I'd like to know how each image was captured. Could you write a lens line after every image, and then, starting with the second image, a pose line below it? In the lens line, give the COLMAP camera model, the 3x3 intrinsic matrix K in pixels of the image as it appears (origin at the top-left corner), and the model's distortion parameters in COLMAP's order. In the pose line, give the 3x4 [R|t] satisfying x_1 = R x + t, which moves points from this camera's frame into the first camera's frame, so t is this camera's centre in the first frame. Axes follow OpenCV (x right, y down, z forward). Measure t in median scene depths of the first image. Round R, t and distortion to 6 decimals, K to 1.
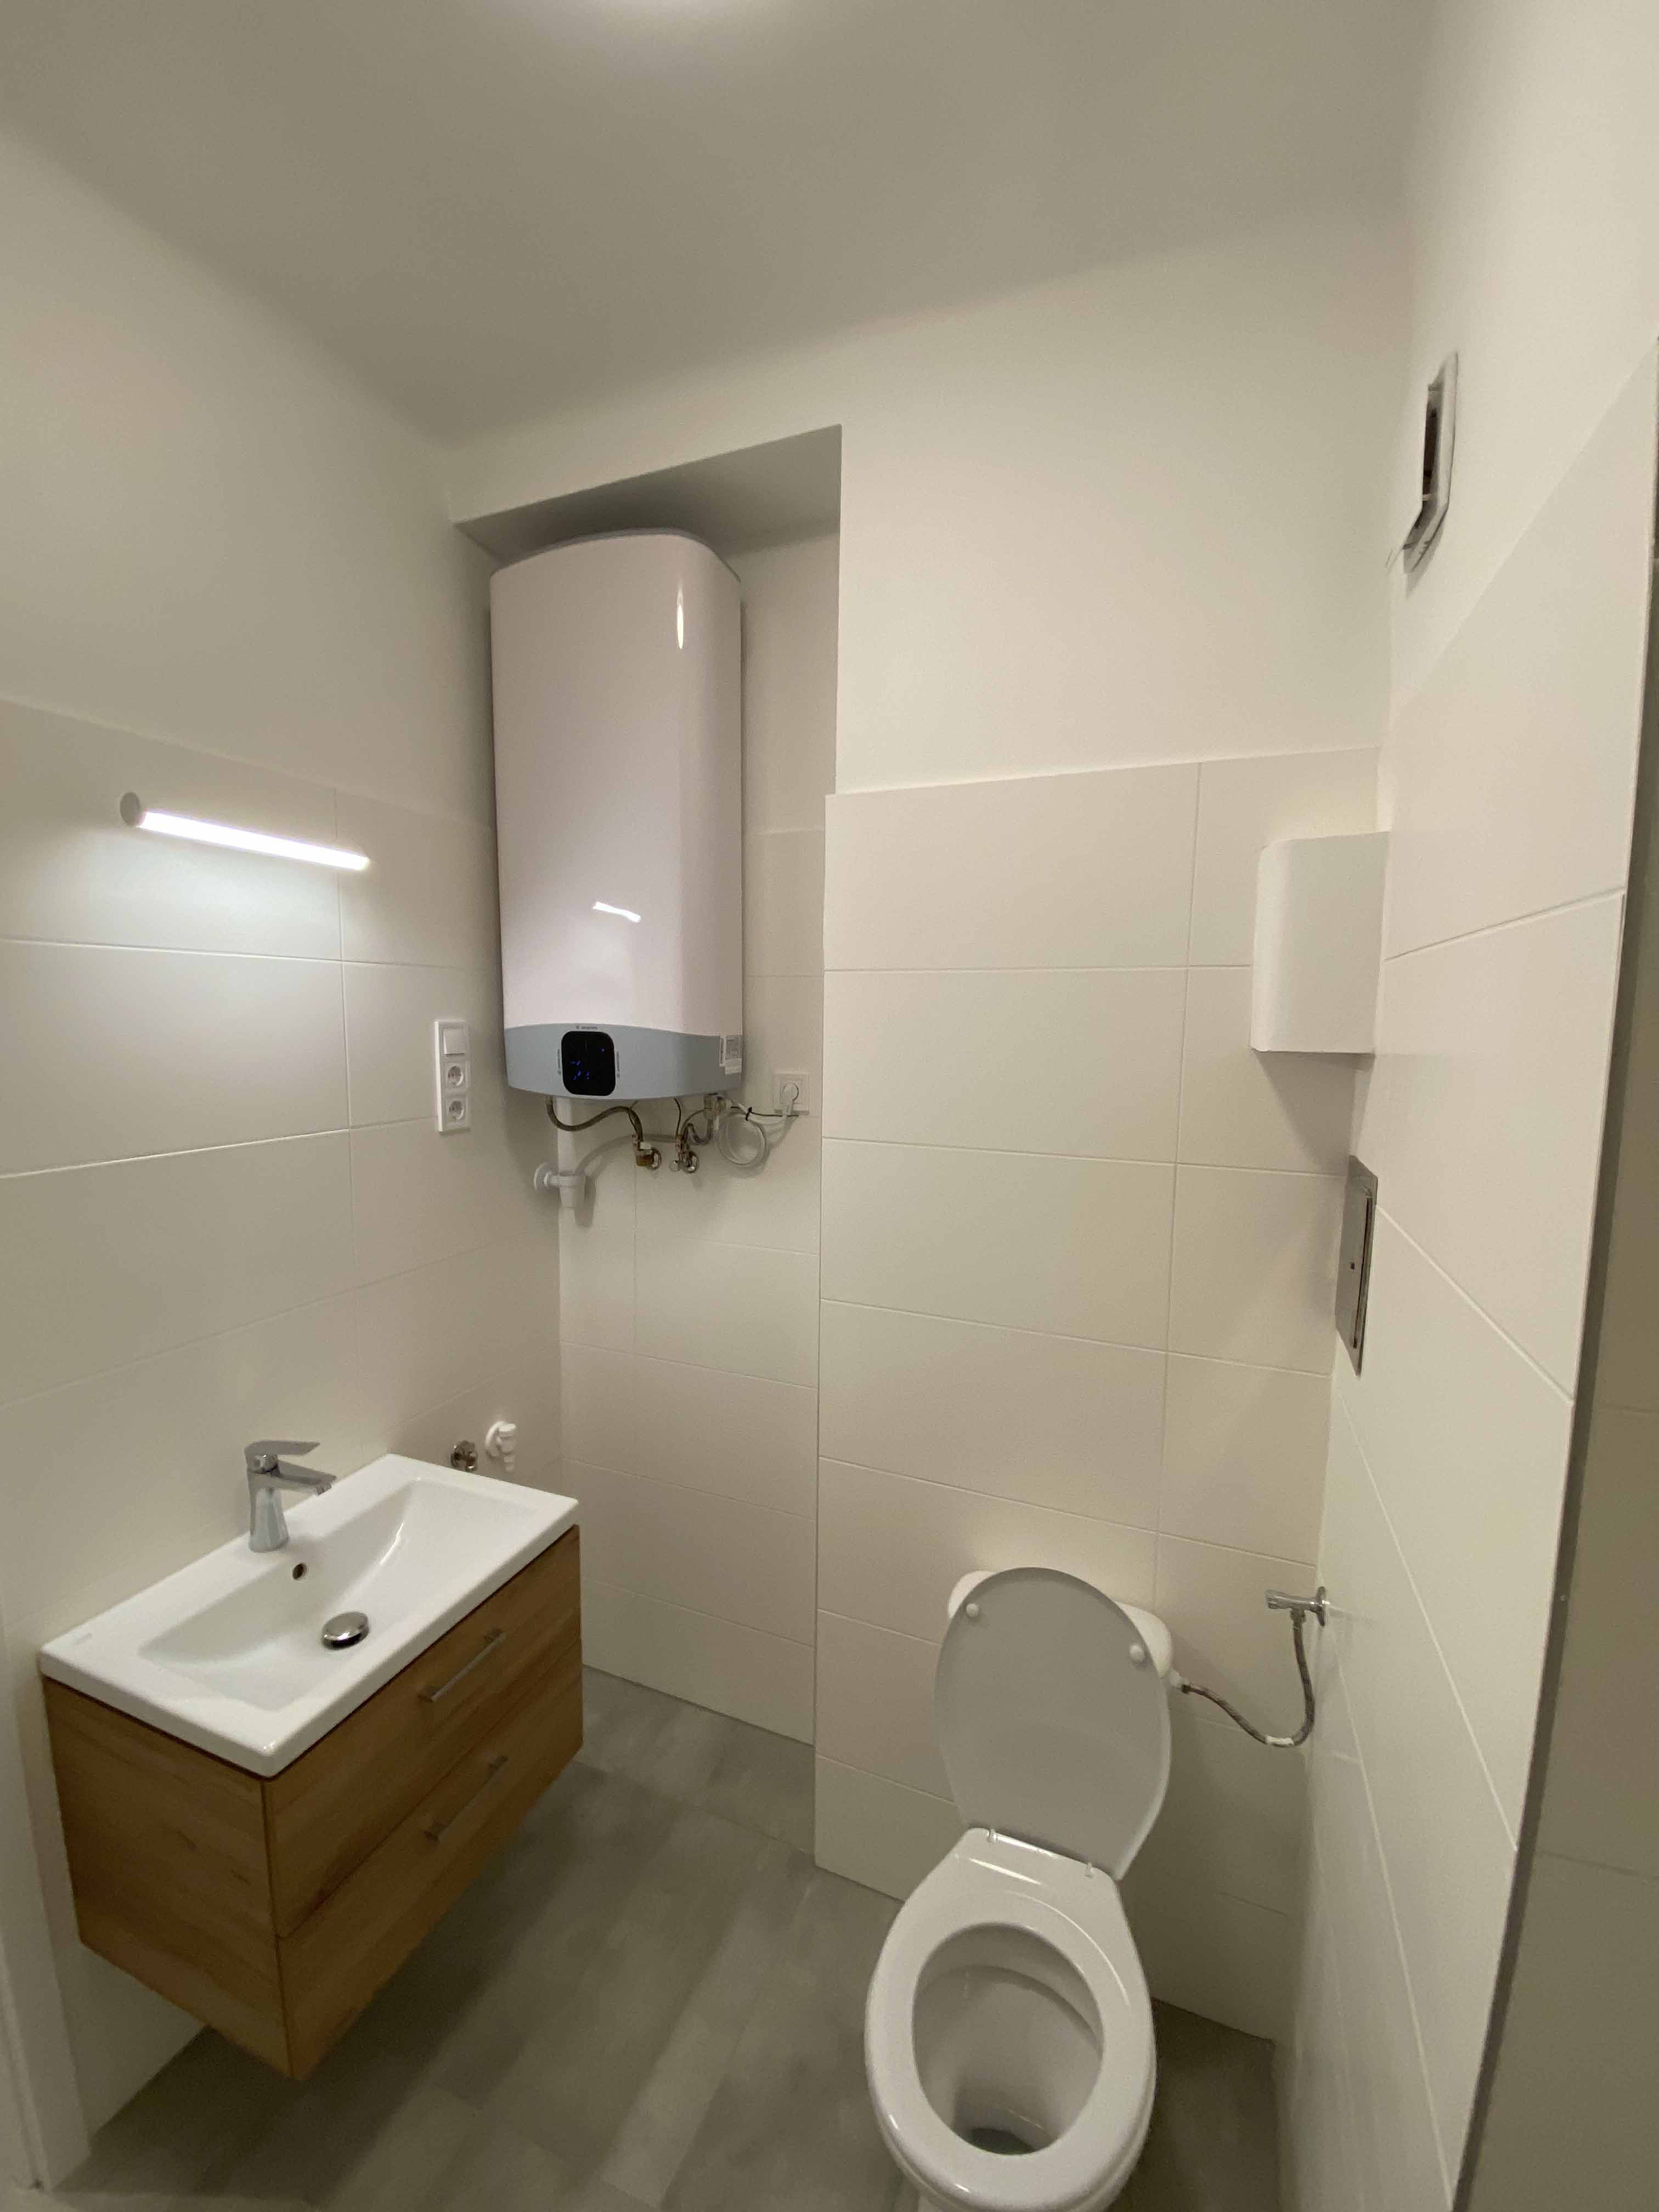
lens RADIAL K [[889.8, 0, 834.0], [0, 889.8, 1110.7], [0, 0, 1]] dist [-0.012341, -0.000076]
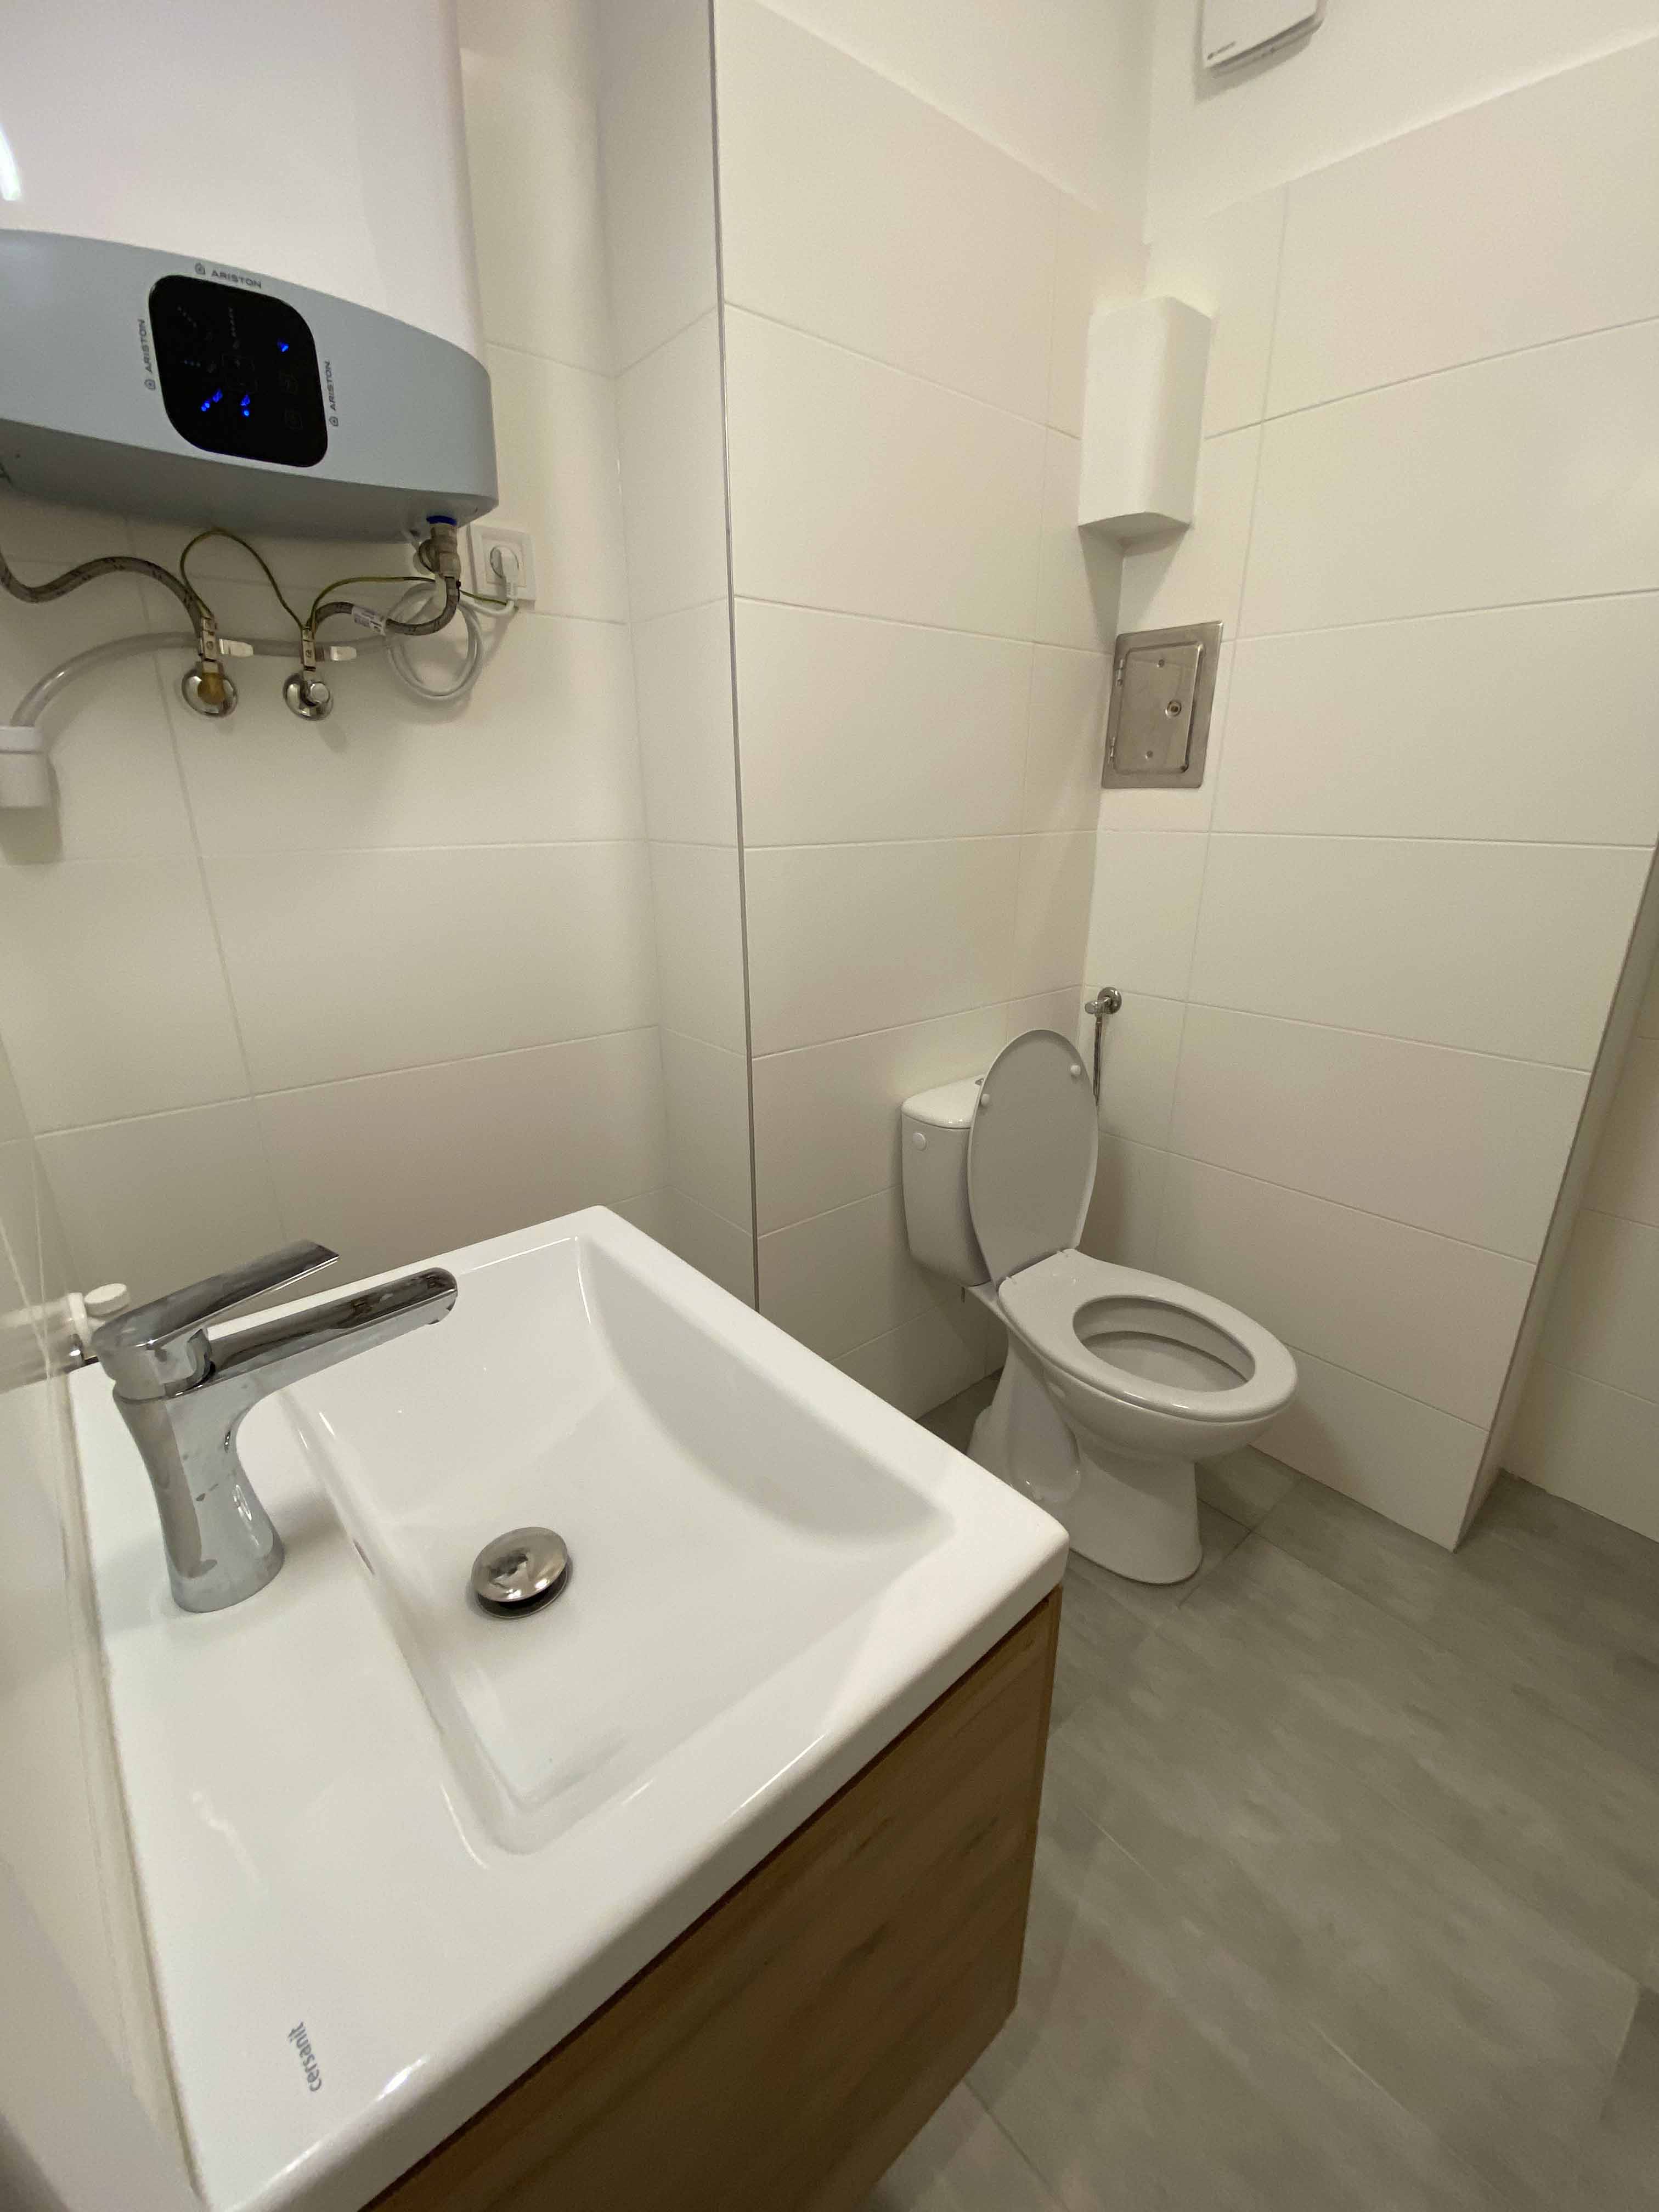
lens RADIAL K [[889.8, 0, 834.0], [0, 889.8, 1110.7], [0, 0, 1]] dist [-0.012341, -0.000076]
pose [[0.465565, -0.312408, 0.828040, -0.620395], [0.112100, 0.948905, 0.294981, 0.199903], [-0.877886, -0.044509, 0.476797, 0.524977]]
